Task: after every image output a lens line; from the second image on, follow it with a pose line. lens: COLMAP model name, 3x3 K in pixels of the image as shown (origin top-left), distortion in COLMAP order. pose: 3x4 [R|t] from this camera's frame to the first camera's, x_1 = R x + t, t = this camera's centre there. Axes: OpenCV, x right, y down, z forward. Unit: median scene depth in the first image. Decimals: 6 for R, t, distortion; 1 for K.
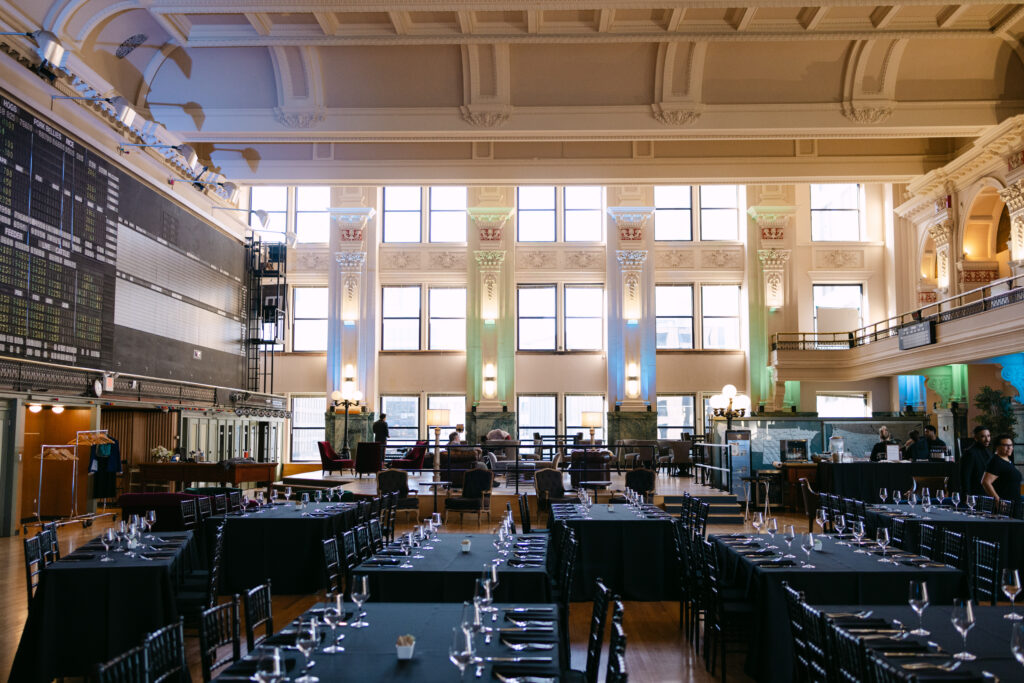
lens RADIAL K [[1069.3, 0, 478.2], [0, 1069.3, 330.6], [0, 0, 1]] dist [0.014075, 0.000000]
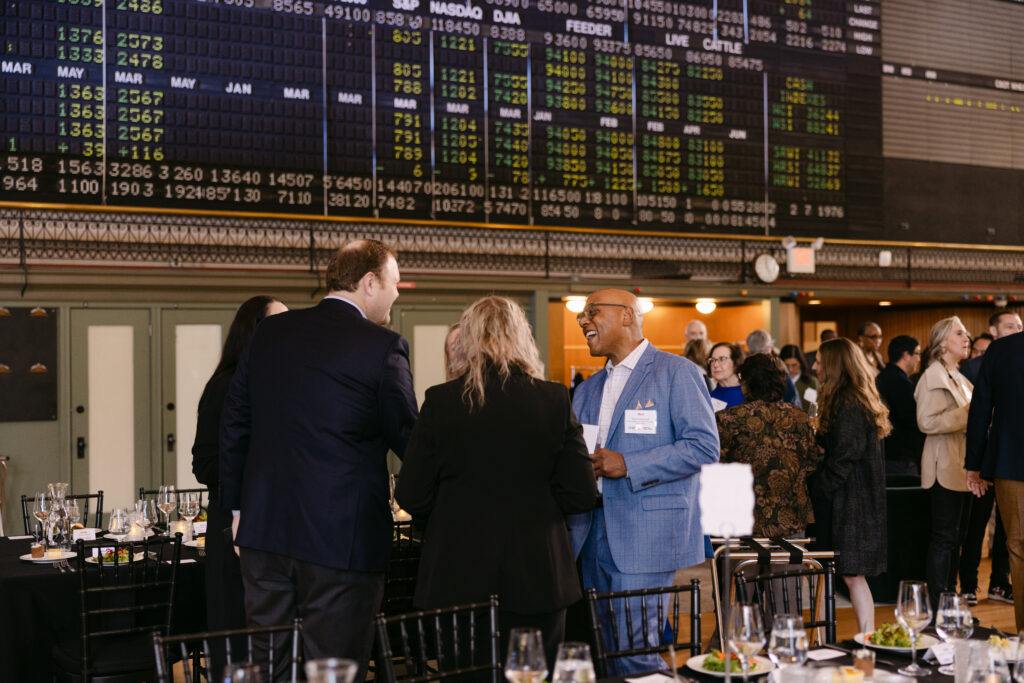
lens RADIAL K [[1069.3, 0, 421.3], [0, 1069.3, 325.5], [0, 0, 1]] dist [0.014075, 0.000000]
pose [[0.431612, -0.013205, -0.901963, 0.021423], [0.085528, 0.995987, 0.026346, 0.026355], [0.897995, -0.088514, 0.431010, 0.404760]]
